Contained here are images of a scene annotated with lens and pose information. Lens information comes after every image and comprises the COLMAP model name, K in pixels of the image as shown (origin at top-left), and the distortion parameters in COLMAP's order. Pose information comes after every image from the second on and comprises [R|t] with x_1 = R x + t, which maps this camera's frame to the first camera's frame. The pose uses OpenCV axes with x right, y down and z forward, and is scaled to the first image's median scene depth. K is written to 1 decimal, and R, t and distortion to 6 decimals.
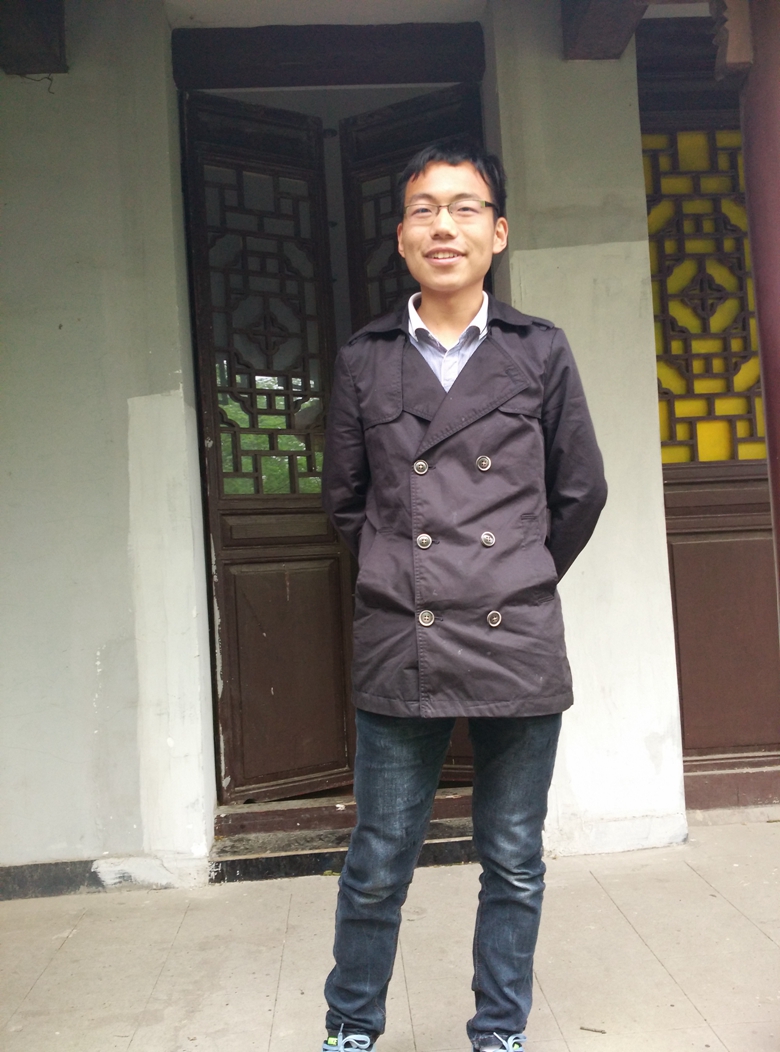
lens RADIAL K [[901.1, 0, 390.9], [0, 901.1, 528.3], [0, 0, 1]] dist [-0.000141, -0.030929]
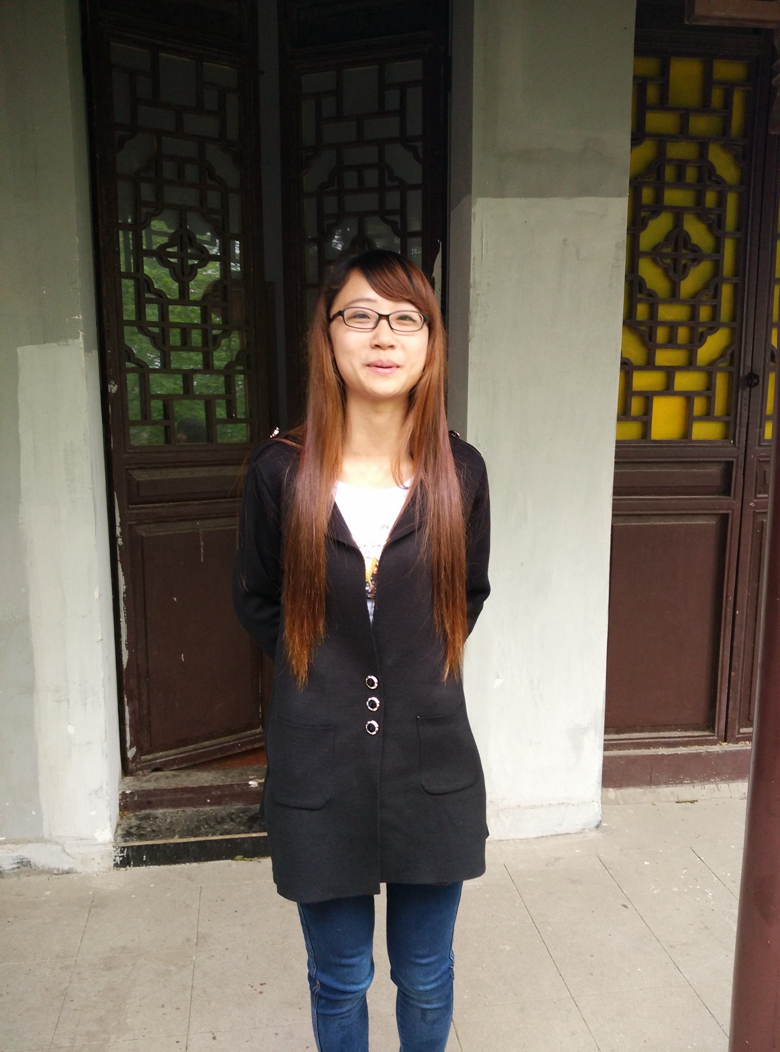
lens RADIAL K [[901.1, 0, 393.0], [0, 901.1, 533.5], [0, 0, 1]] dist [-0.000141, -0.030929]
pose [[0.993170, 0.041745, 0.108957, -0.024412], [-0.062181, 0.979519, 0.191510, -0.151900], [-0.098731, -0.196977, 0.975424, 0.100042]]
